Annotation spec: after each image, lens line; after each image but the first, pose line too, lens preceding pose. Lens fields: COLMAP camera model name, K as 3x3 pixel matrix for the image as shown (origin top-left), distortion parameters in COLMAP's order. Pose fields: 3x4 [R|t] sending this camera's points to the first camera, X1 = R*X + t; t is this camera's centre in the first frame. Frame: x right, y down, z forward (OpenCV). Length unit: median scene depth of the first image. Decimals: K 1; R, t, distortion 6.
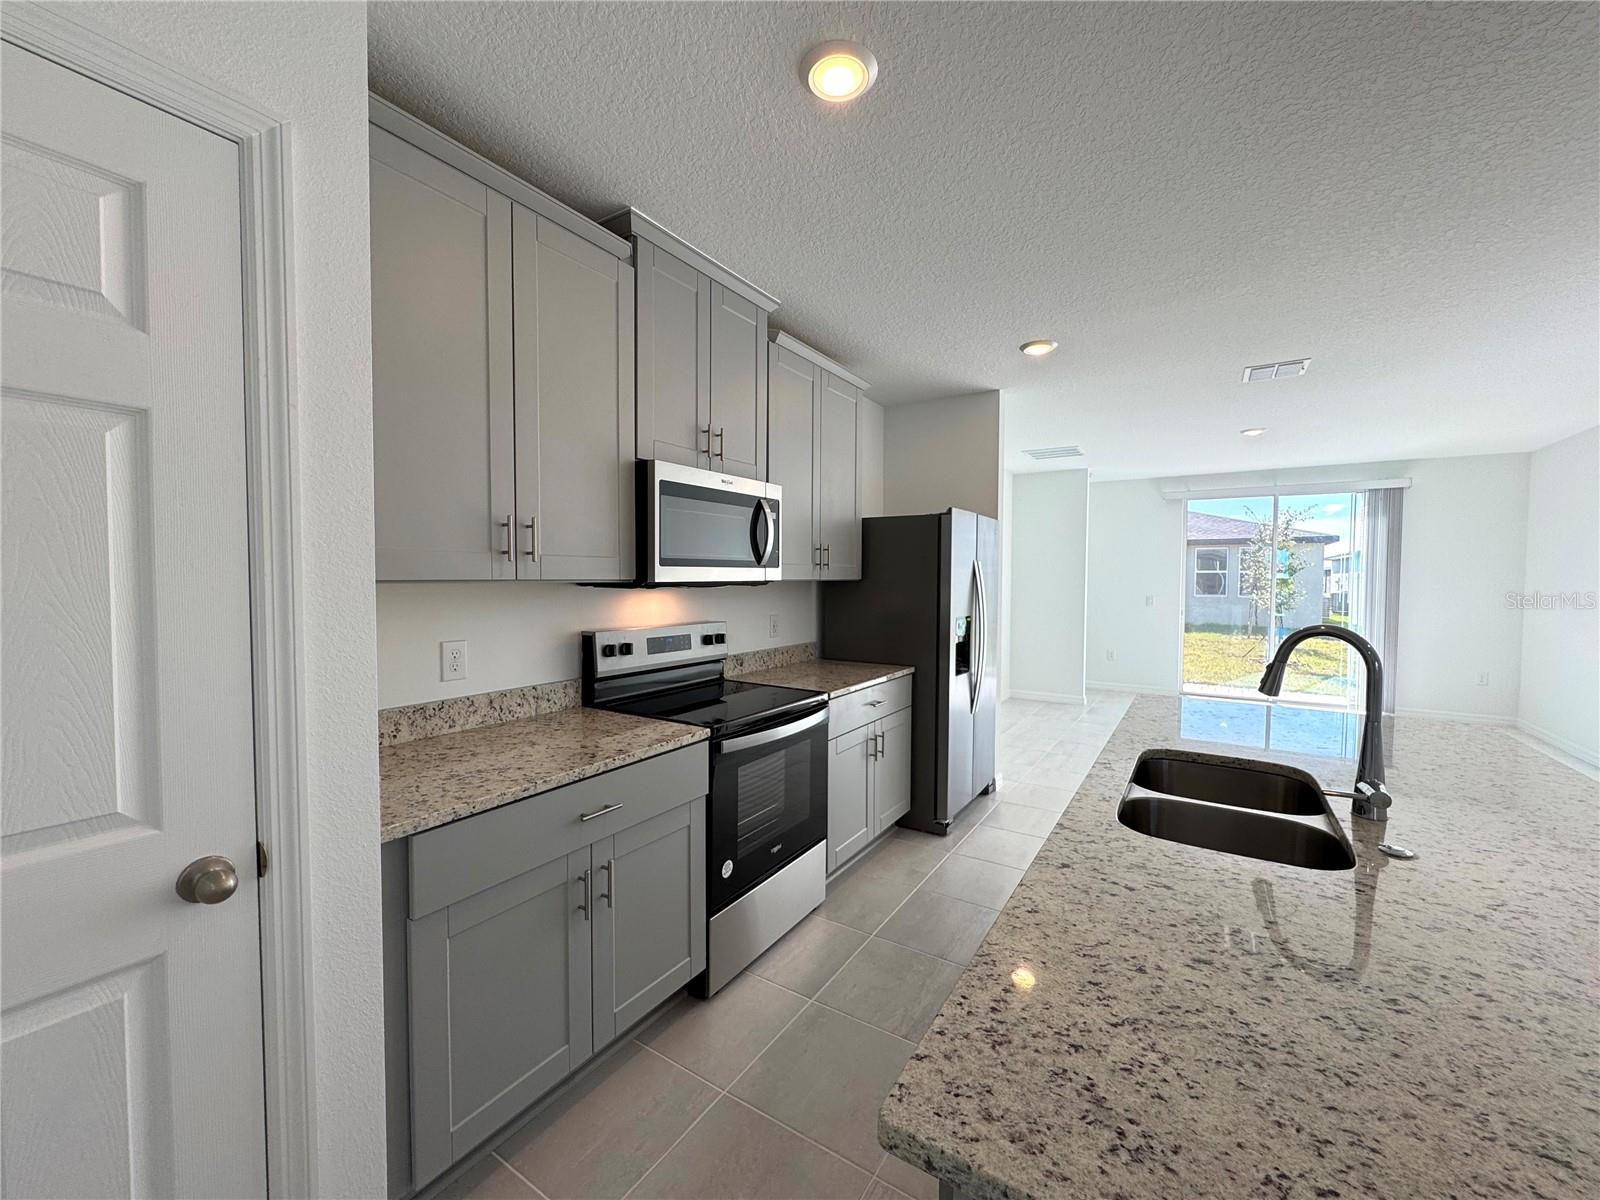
lens RADIAL K [[639.1, 0, 799.7], [0, 639.1, 600.9], [0, 0, 1]] dist [-0.003648, 0.000469]
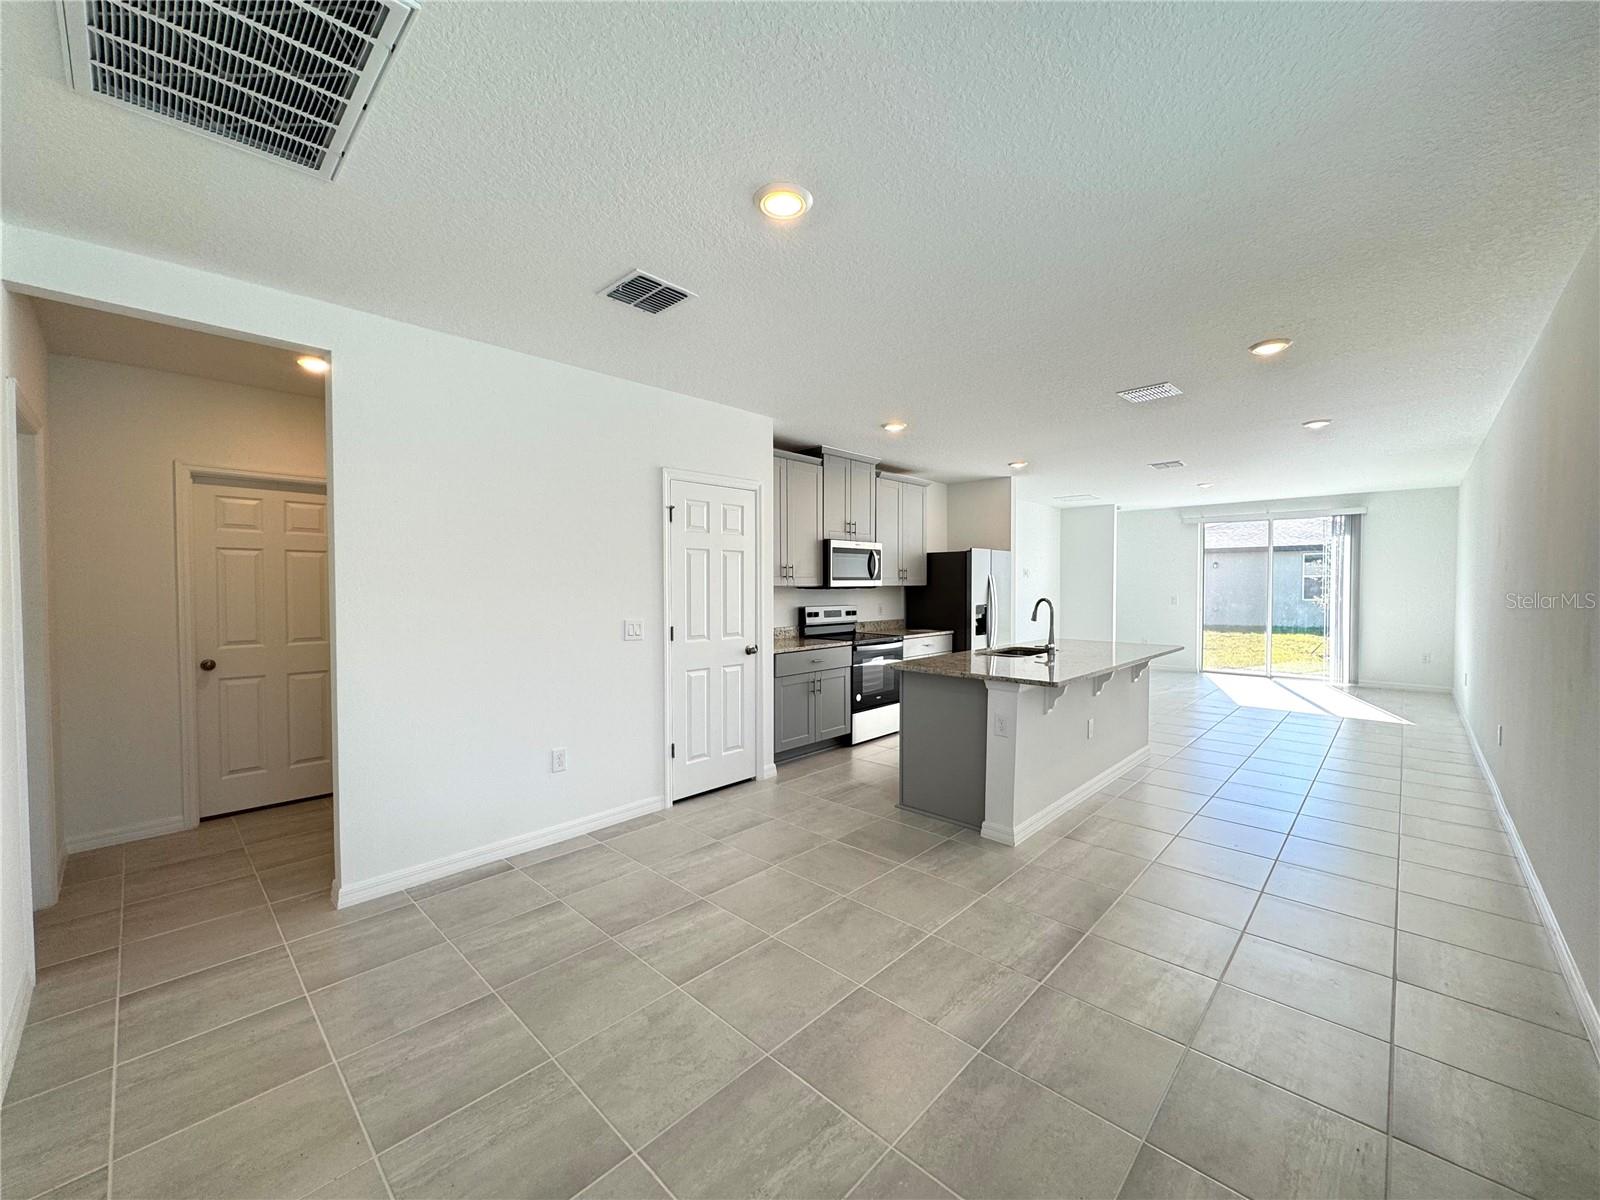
lens RADIAL K [[639.1, 0, 798.1], [0, 639.1, 598.2], [0, 0, 1]] dist [-0.003648, 0.000469]
pose [[0.981698, -0.002471, -0.190430, 0.104499], [-0.000727, 0.999860, -0.016723, 0.046423], [0.190445, 0.016555, 0.981558, -1.189341]]
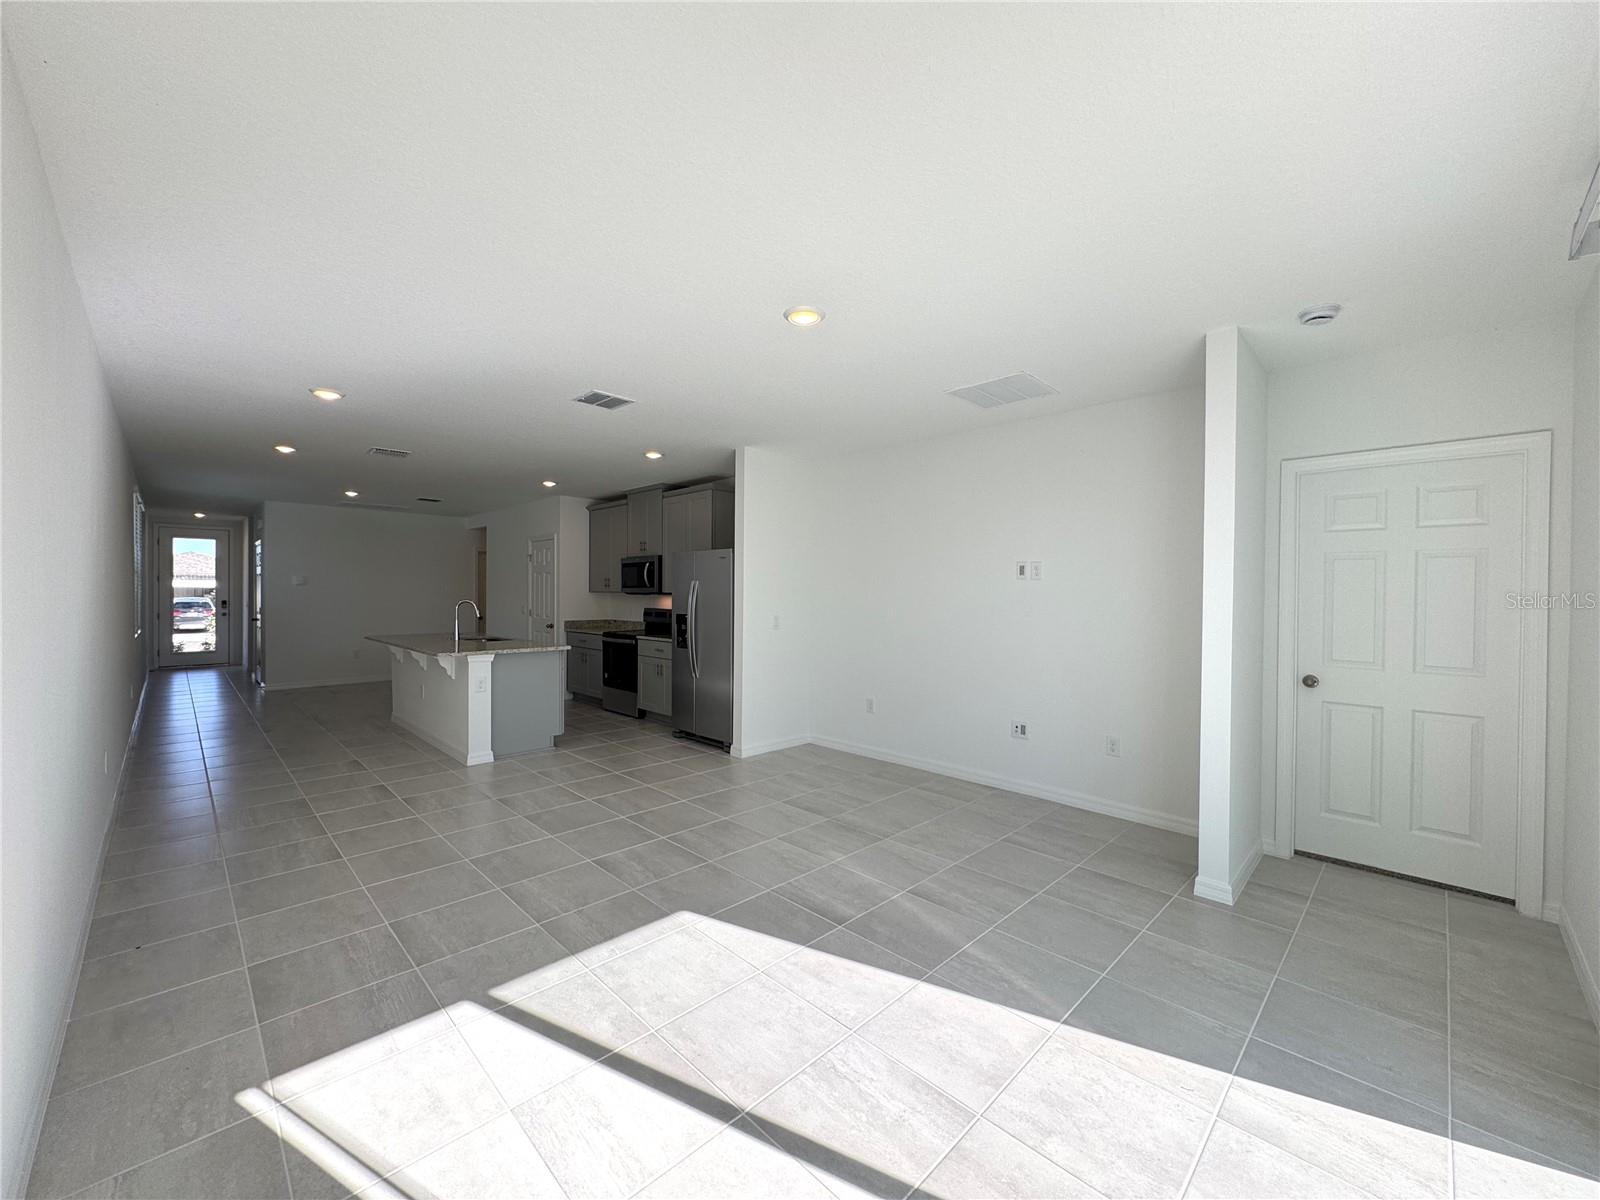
lens RADIAL K [[639.1, 0, 794.6], [0, 639.1, 600.3], [0, 0, 1]] dist [-0.003648, 0.000469]
pose [[-0.223007, 0.004591, -0.974806, 2.279744], [-0.046142, 0.998818, 0.015260, -0.064652], [0.973724, 0.048383, -0.222531, 2.062458]]
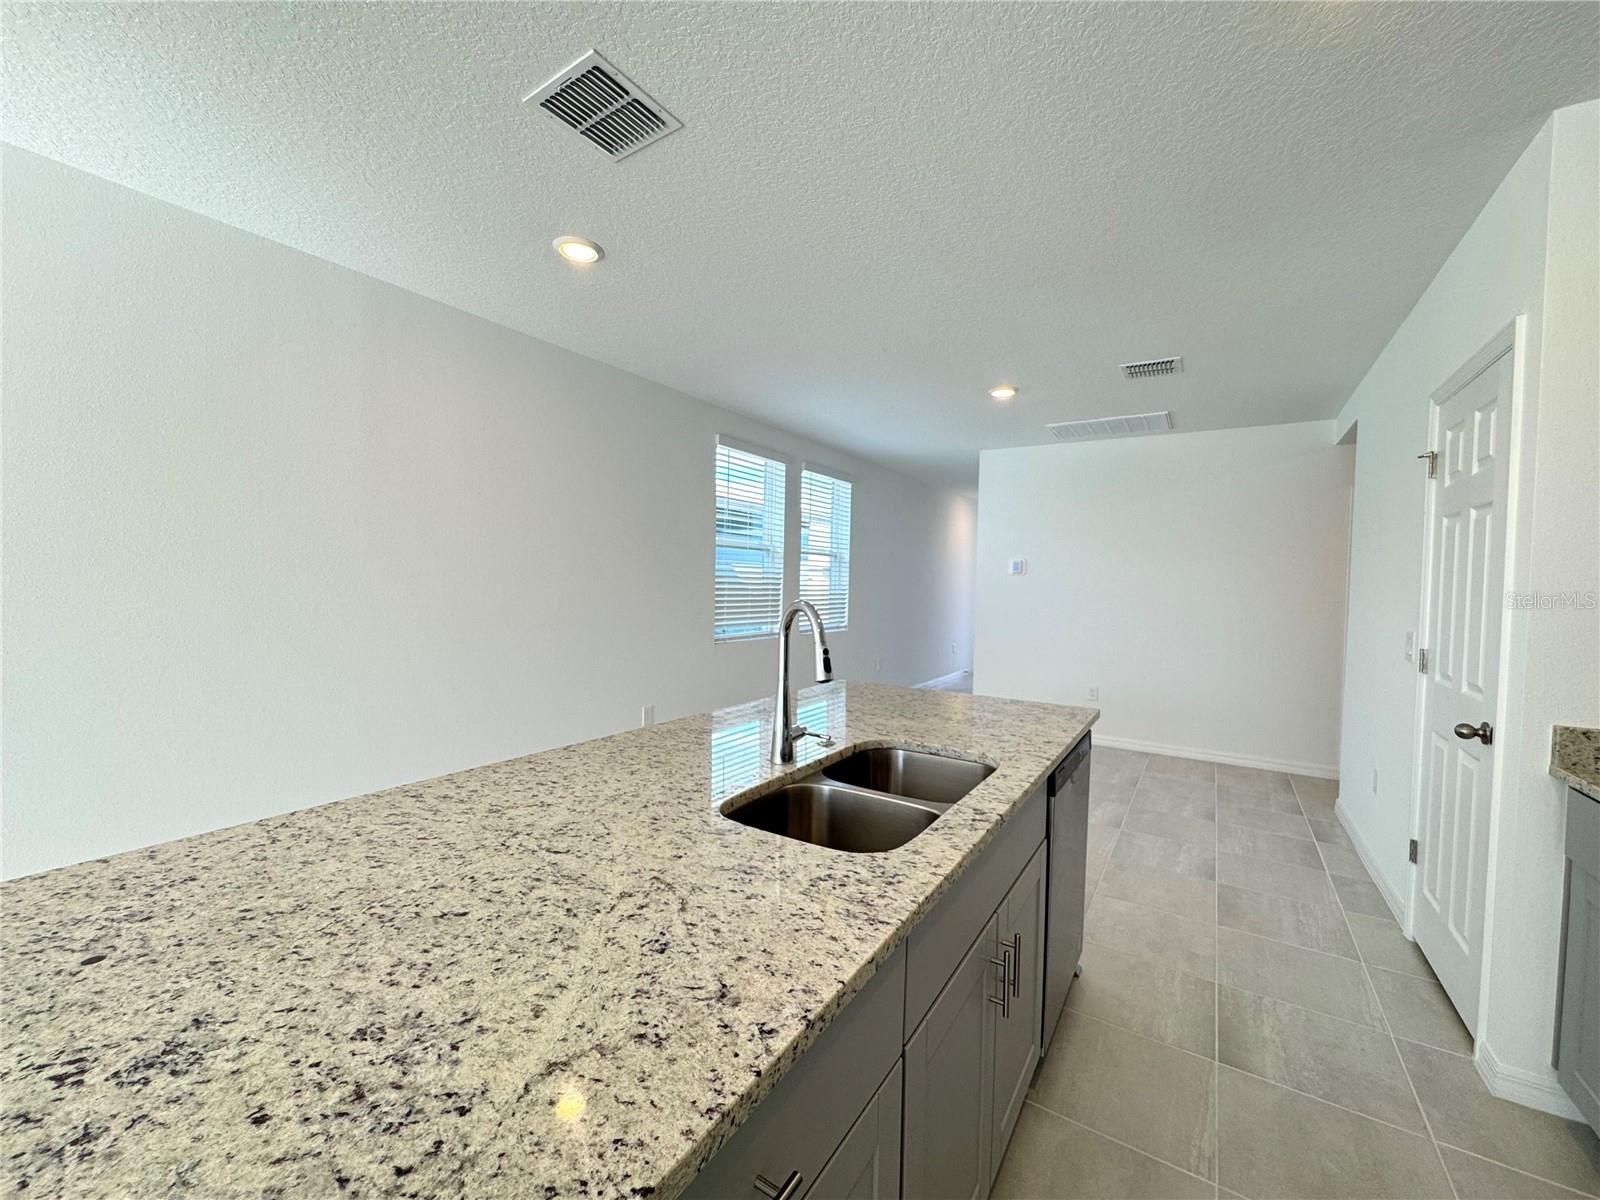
lens RADIAL K [[639.1, 0, 800.3], [0, 639.1, 596.9], [0, 0, 1]] dist [-0.003648, 0.000469]
pose [[-0.999605, -0.027890, 0.003403, 0.400579], [-0.027615, 0.997565, 0.064044, -0.016755], [-0.005180, 0.063925, -0.997941, 0.996147]]
